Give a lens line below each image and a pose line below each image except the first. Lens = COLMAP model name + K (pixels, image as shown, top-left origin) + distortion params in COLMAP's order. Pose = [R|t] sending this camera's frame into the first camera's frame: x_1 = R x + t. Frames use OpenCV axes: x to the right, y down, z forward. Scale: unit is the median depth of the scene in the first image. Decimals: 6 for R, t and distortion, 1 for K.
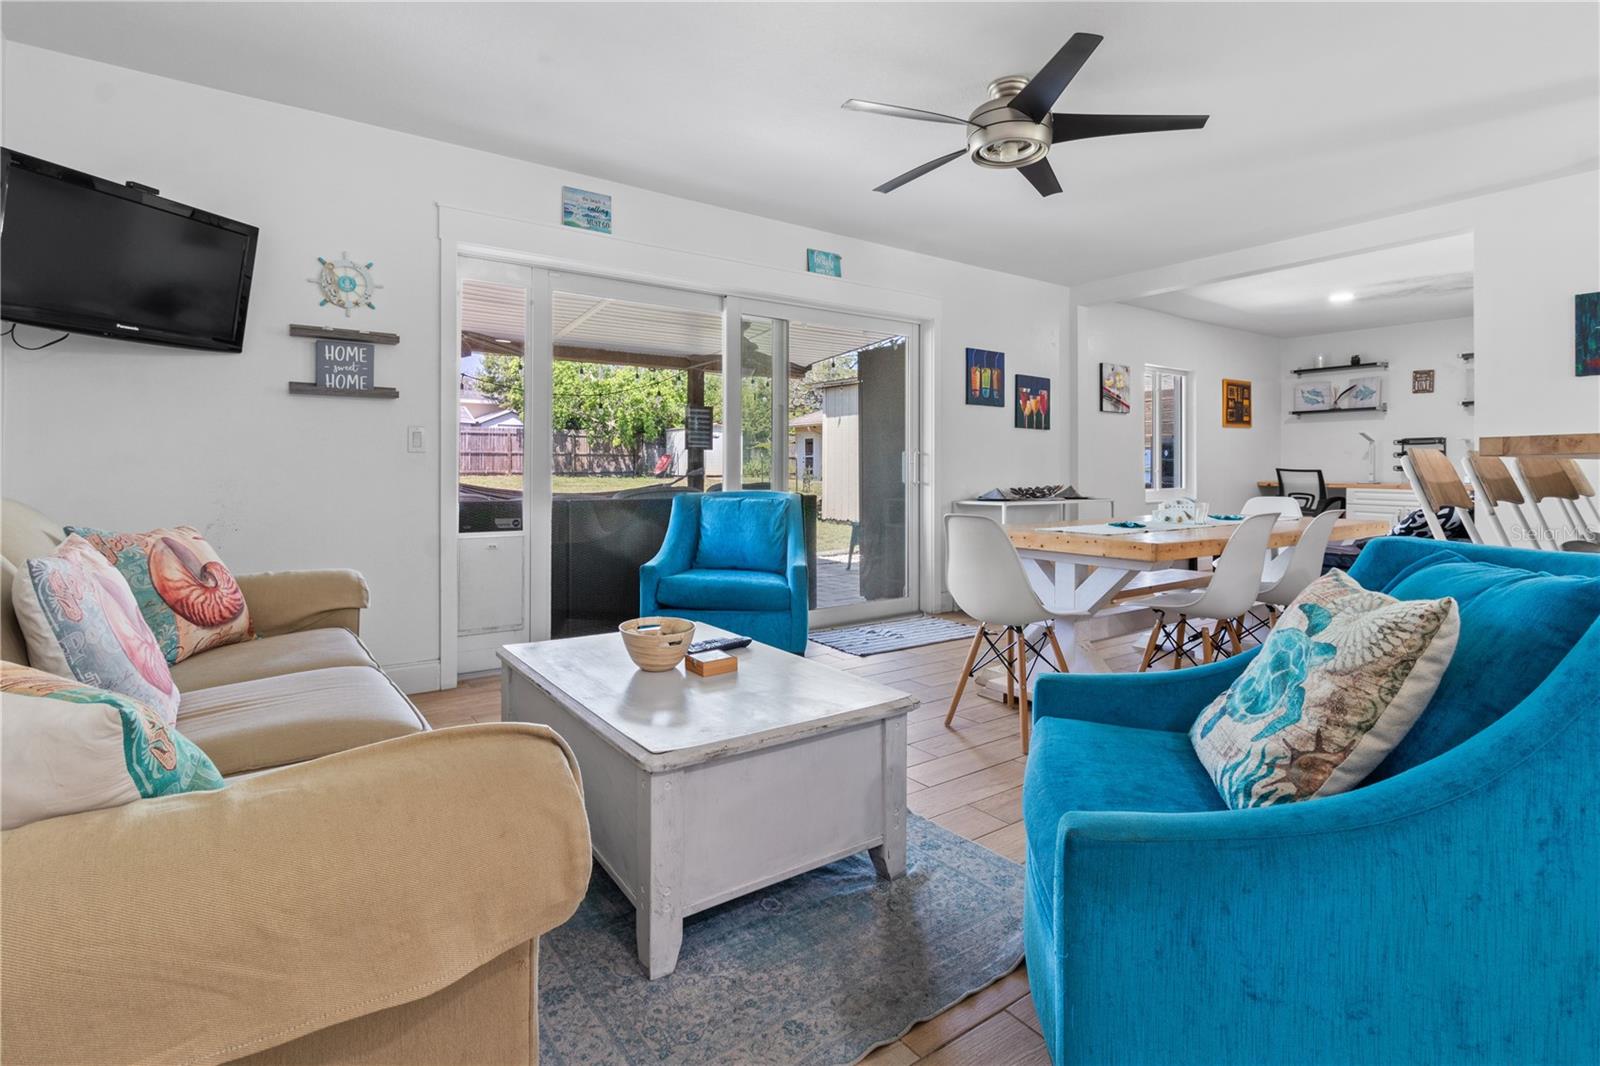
lens RADIAL K [[764.1, 0, 795.8], [0, 764.1, 484.1], [0, 0, 1]] dist [-0.000610, -0.000219]
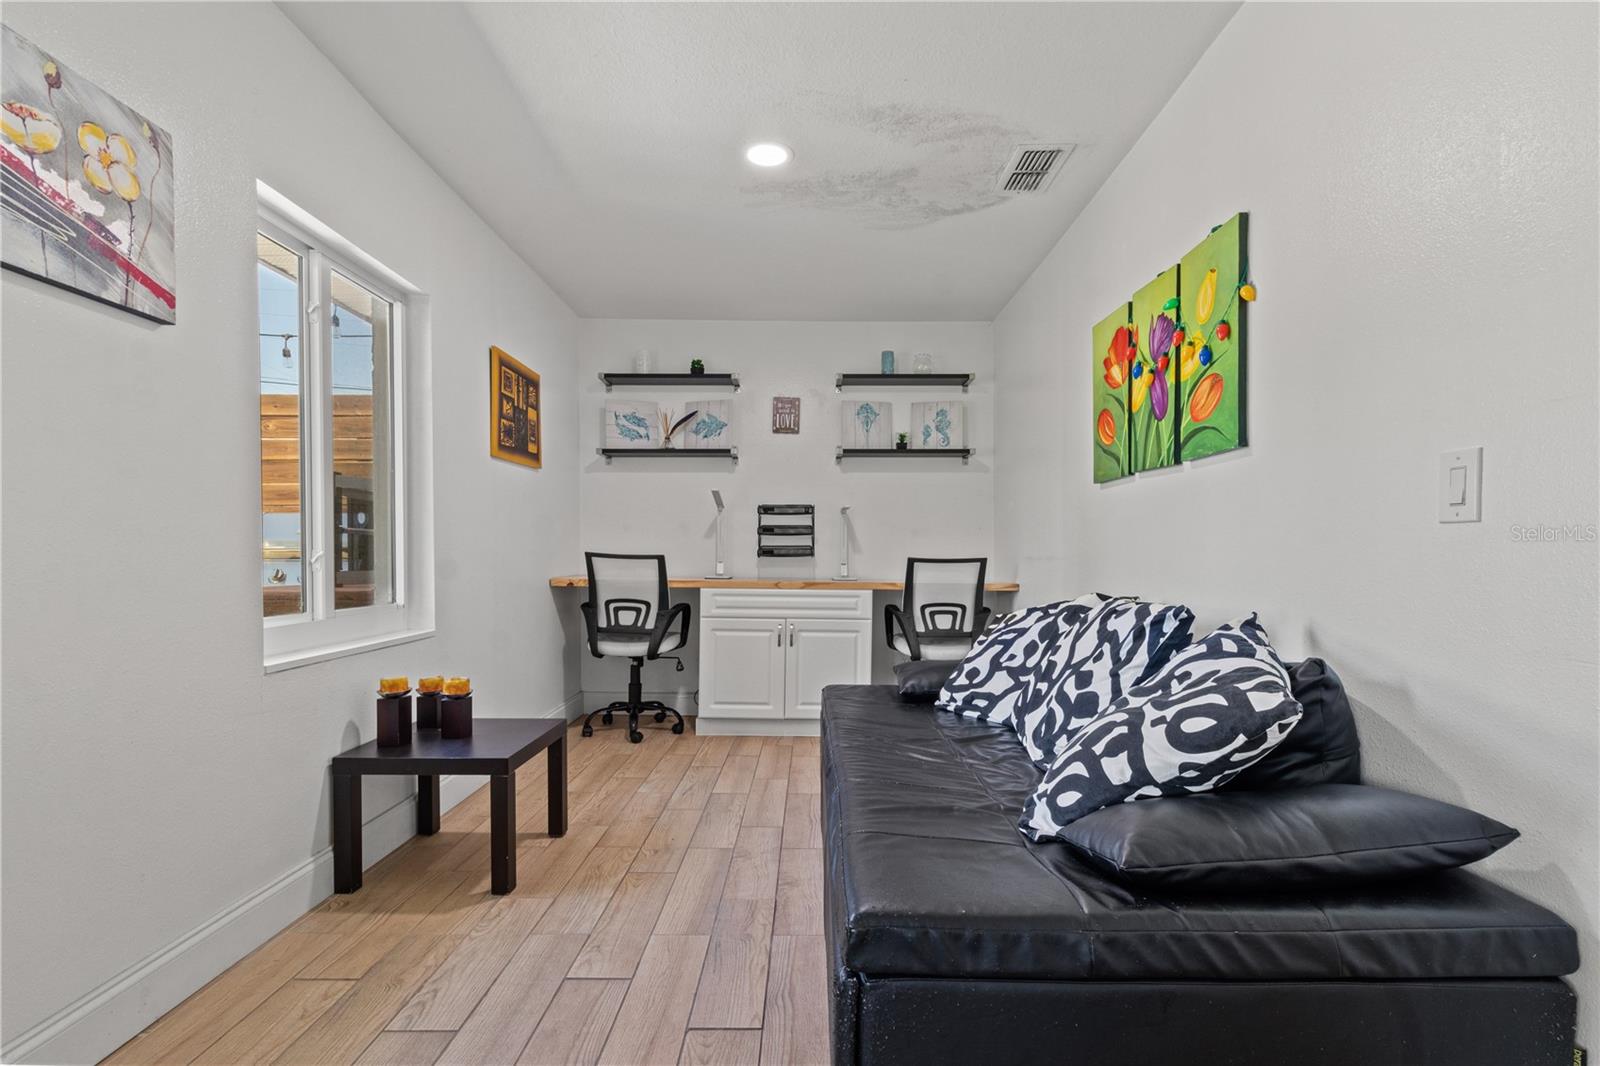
lens RADIAL K [[762.9, 0, 807.6], [0, 762.9, 563.3], [0, 0, 1]] dist [-0.001847, 0.000273]
pose [[0.579479, -0.004726, 0.814974, 0.305238], [0.006865, 0.999976, 0.000918, -0.012529], [-0.814958, 0.005063, 0.579497, 0.594823]]
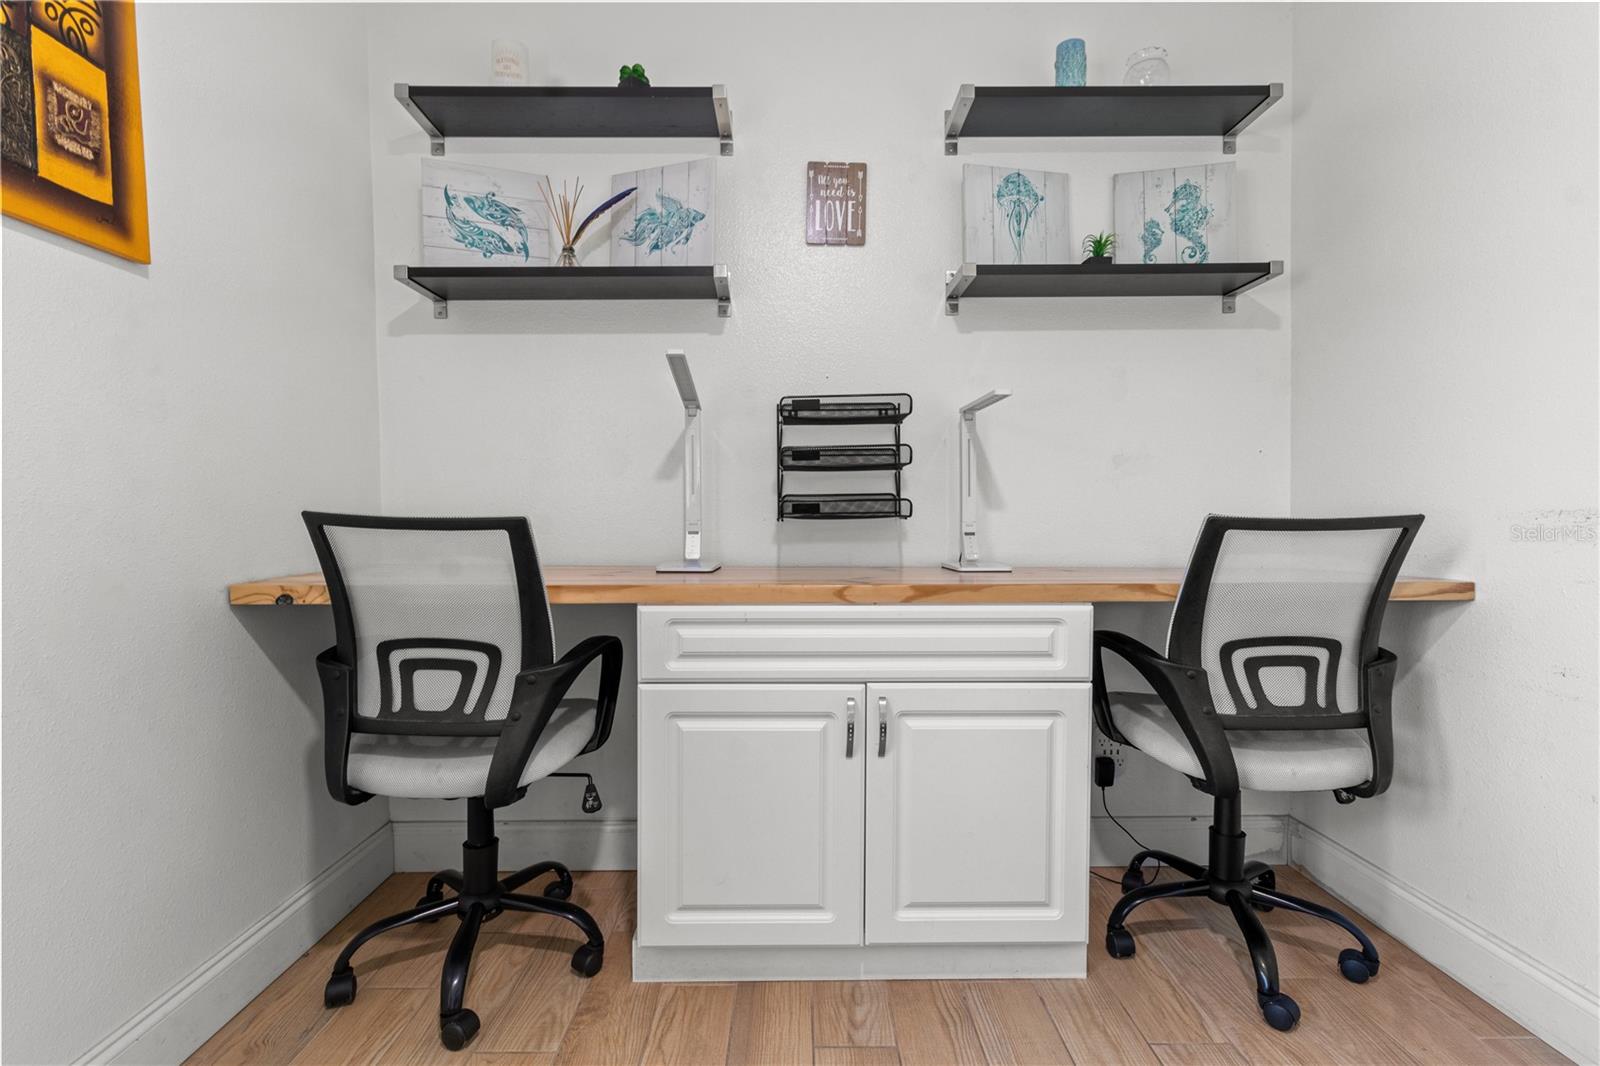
lens RADIAL K [[746.9, 0, 800.0], [0, 746.9, 533.0], [0, 0, 1]] dist [0.000981, 0.000119]
pose [[0.571158, -0.020216, 0.820591, 0.560128], [0.018439, 0.999760, 0.011796, -0.015505], [-0.820633, 0.008394, 0.571394, 0.817570]]
